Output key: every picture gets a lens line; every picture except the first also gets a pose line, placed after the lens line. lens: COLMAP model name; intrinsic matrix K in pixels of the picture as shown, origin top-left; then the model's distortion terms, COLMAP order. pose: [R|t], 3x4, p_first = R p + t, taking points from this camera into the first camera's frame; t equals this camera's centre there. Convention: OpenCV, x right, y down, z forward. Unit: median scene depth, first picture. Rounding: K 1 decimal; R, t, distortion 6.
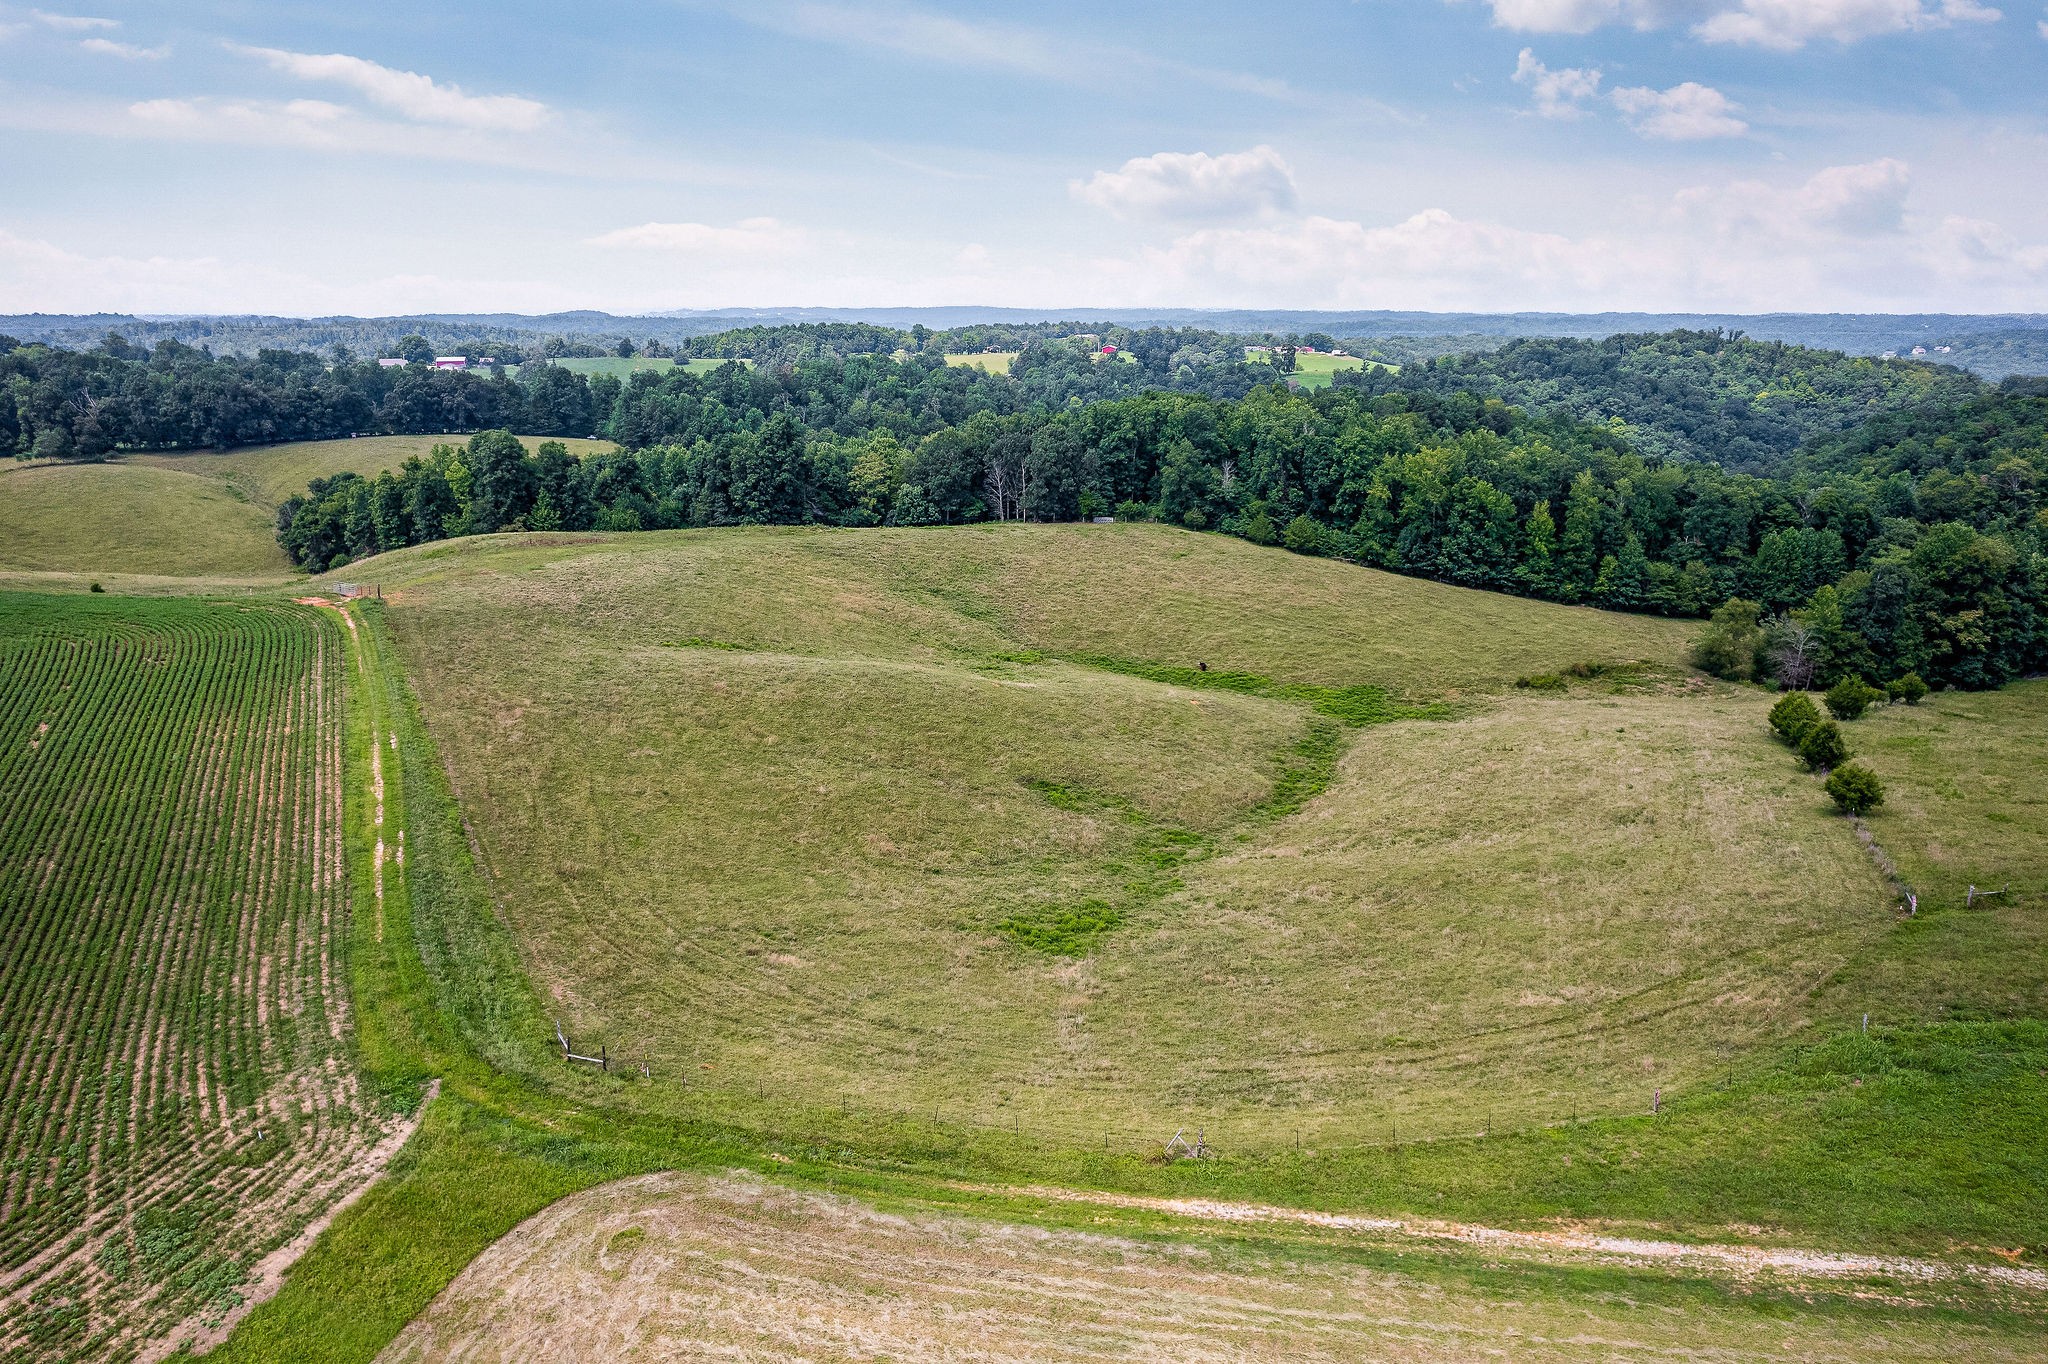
lens RADIAL K [[1307.7, 0, 1031.9], [0, 1307.7, 681.4], [0, 0, 1]] dist [-0.081387, 0.073351]
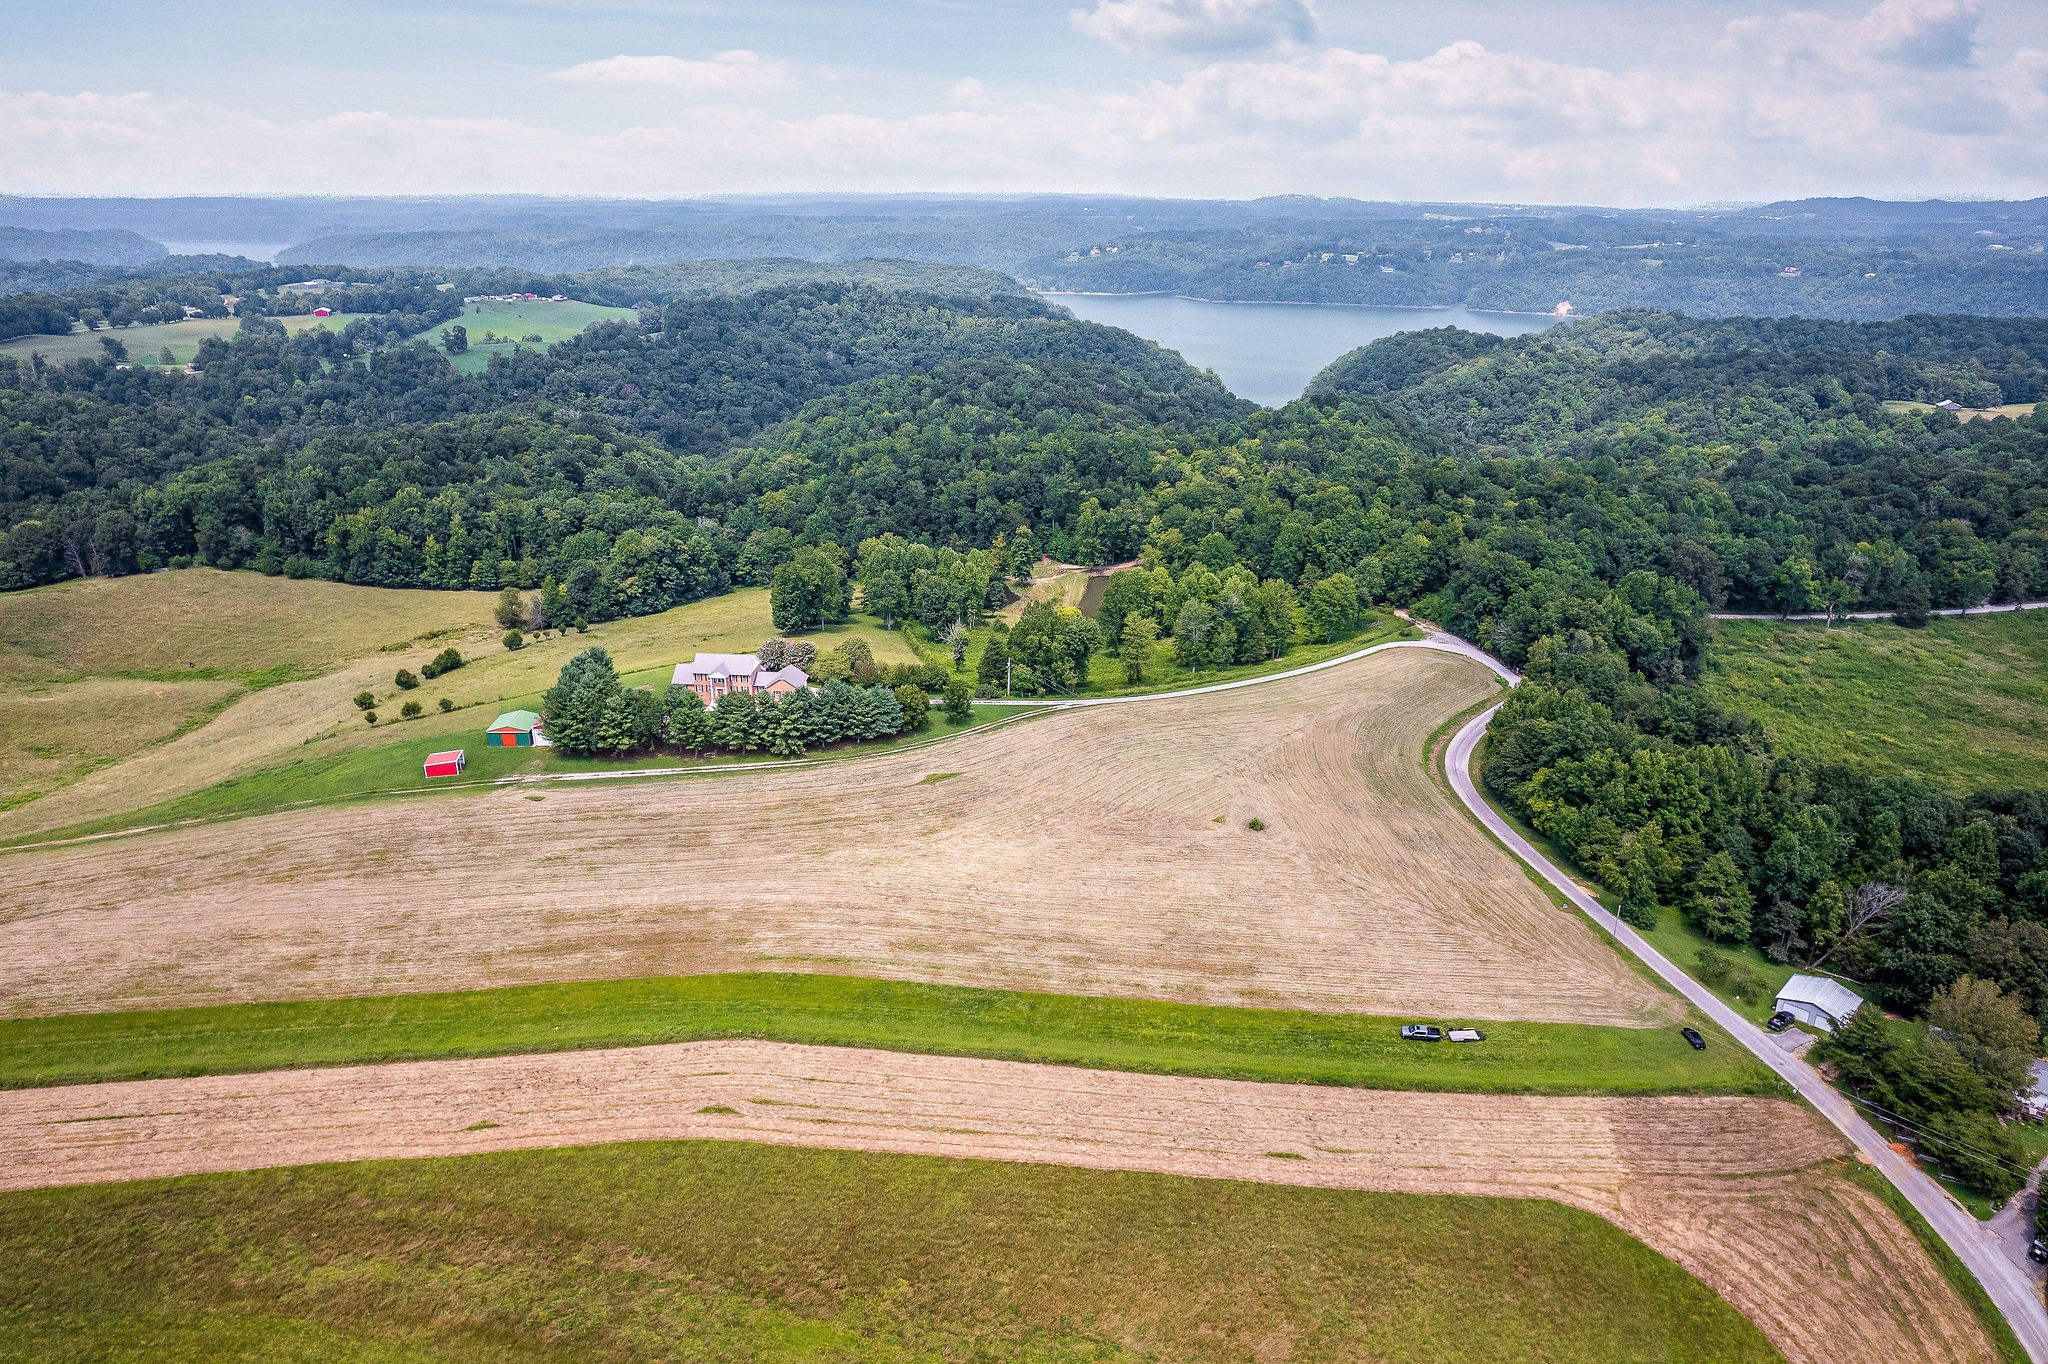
lens RADIAL K [[1307.7, 0, 1031.9], [0, 1307.7, 681.4], [0, 0, 1]] dist [-0.081387, 0.073351]
pose [[0.885283, -0.160268, 0.436563, 0.315063], [0.121643, 0.985861, 0.115247, -0.043966], [-0.448861, -0.048922, 0.892261, -0.933343]]
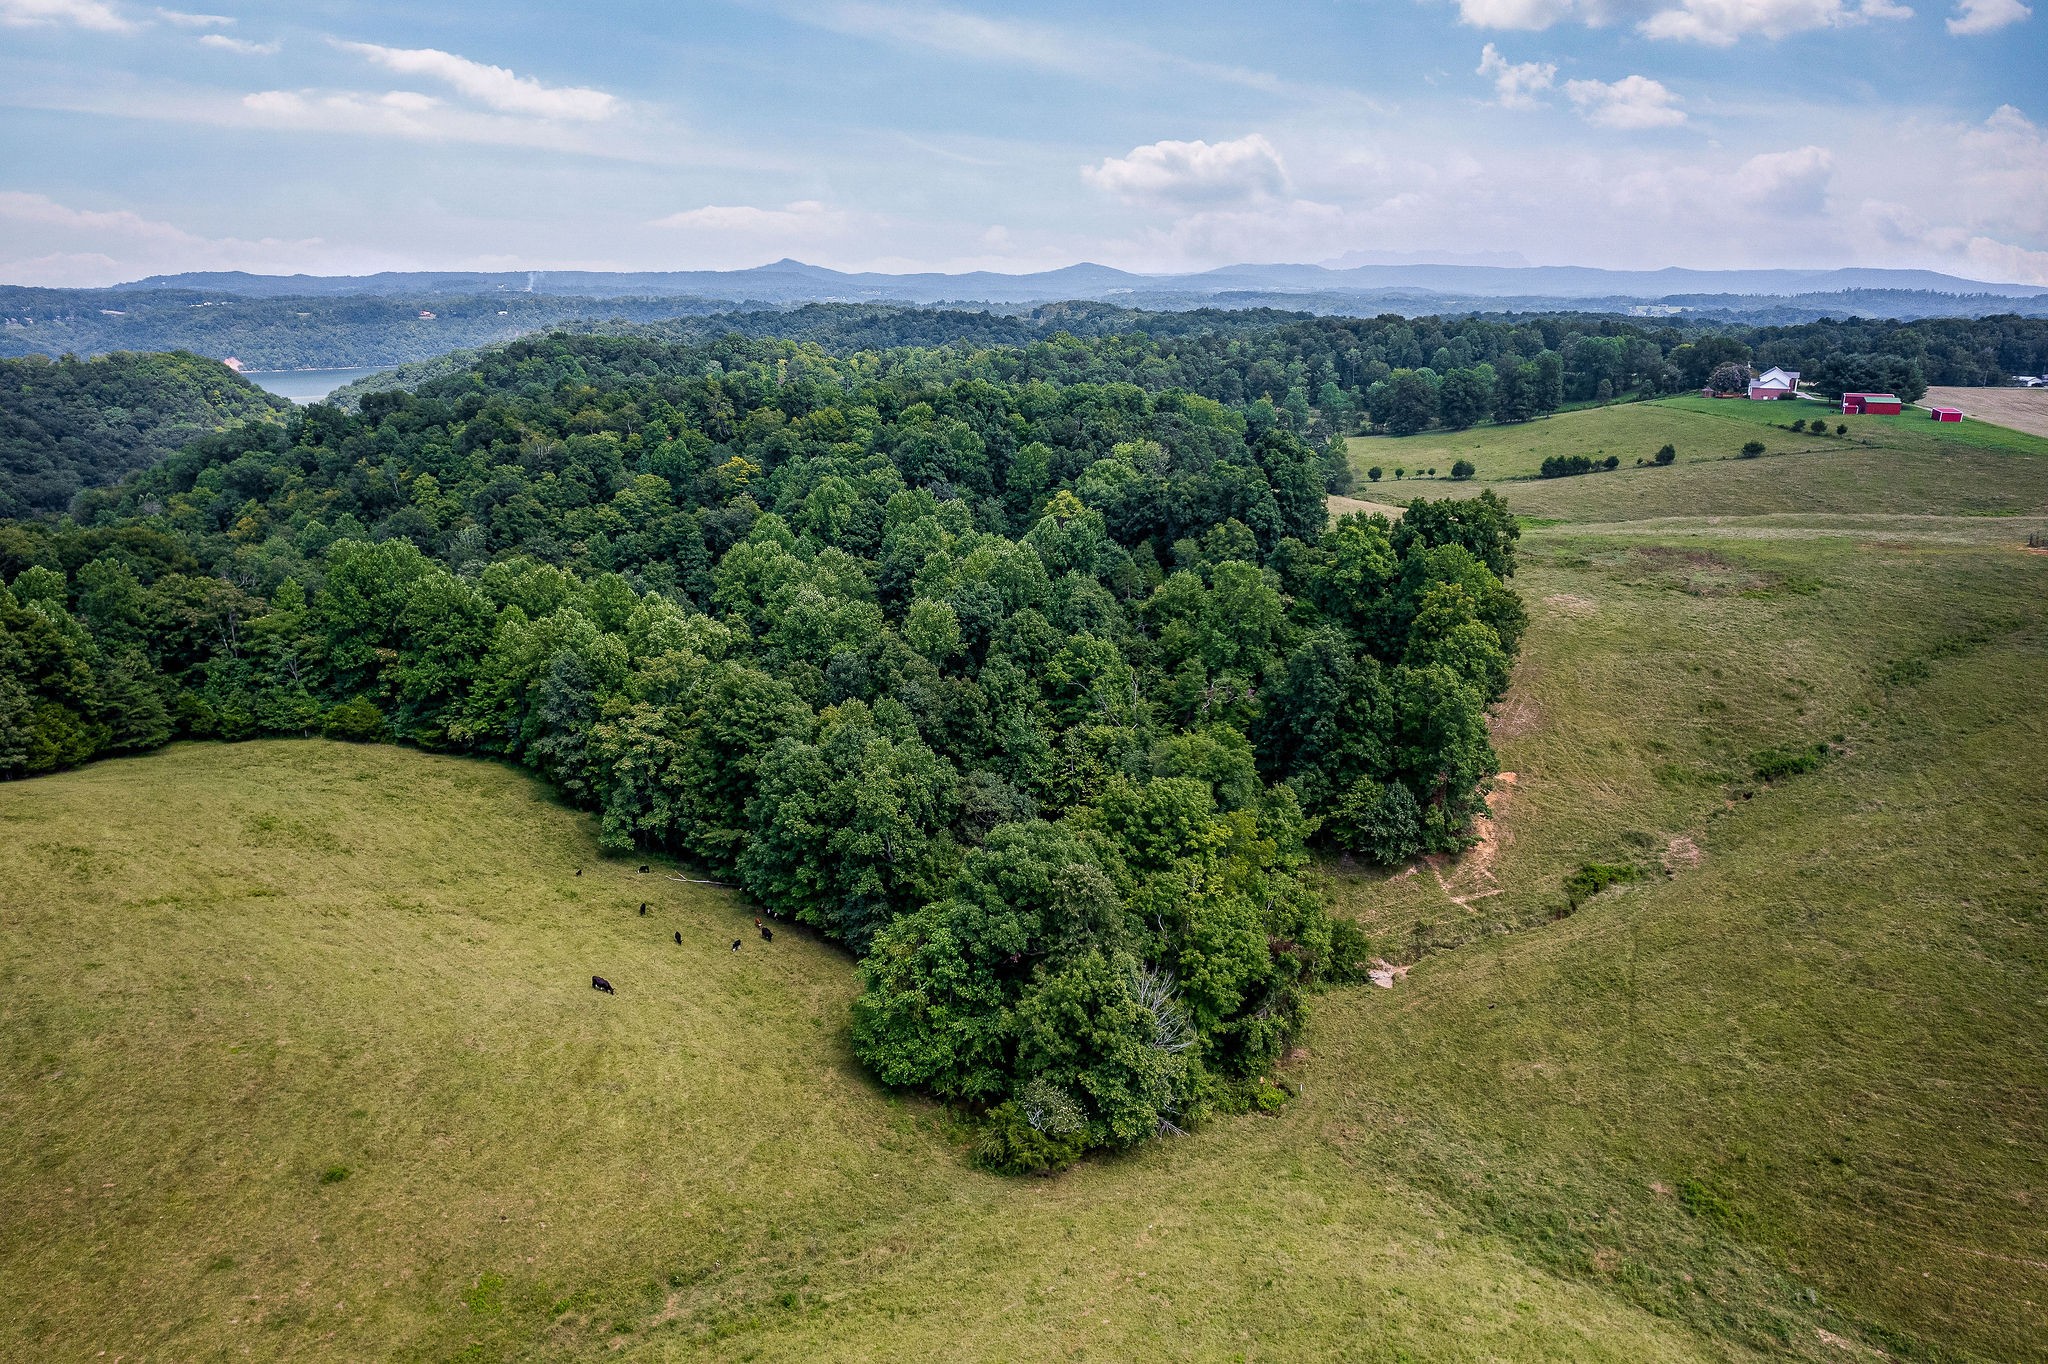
lens RADIAL K [[1307.7, 0, 1031.9], [0, 1307.7, 681.4], [0, 0, 1]] dist [-0.081387, 0.073351]
pose [[-0.079781, -0.292536, 0.952921, -1.044021], [0.274863, 0.912451, 0.303124, -0.364375], [-0.958168, 0.286106, 0.007611, 1.255720]]
